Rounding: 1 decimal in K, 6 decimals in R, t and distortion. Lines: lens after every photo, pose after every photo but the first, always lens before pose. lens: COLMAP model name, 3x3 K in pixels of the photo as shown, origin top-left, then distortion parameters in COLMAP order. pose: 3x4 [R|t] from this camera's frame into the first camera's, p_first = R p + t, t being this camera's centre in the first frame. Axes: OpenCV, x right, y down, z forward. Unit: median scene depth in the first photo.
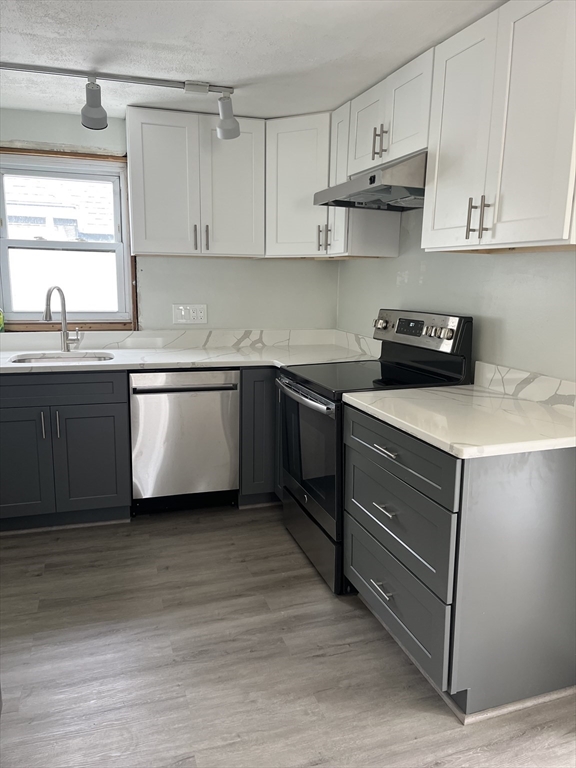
lens RADIAL K [[574.1, 0, 287.0], [0, 574.1, 391.1], [0, 0, 1]] dist [0.005478, -0.002118]
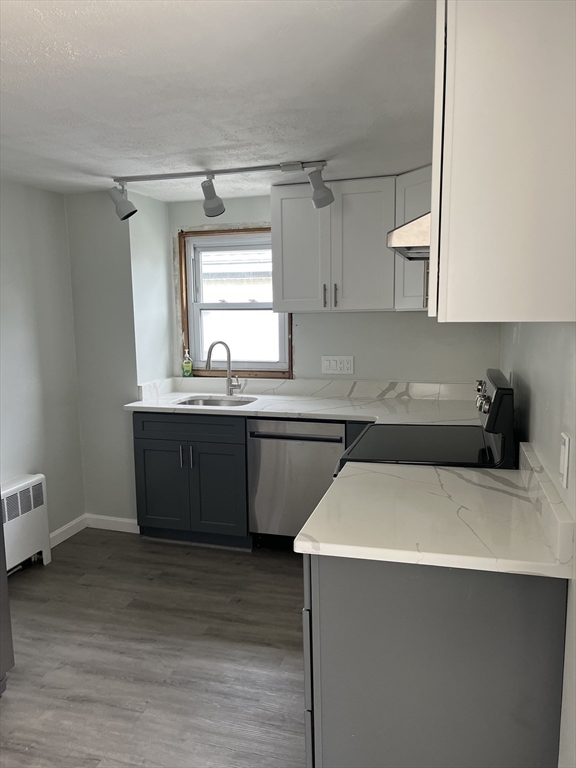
lens RADIAL K [[573.6, 0, 288.0], [0, 573.6, 384.0], [0, 0, 1]] dist [0.042831, -0.068351]
pose [[0.825014, 0.044866, -0.563328, 0.386029], [-0.082313, 0.995753, -0.041244, -0.053910], [0.559085, 0.080396, 0.825203, 0.093690]]
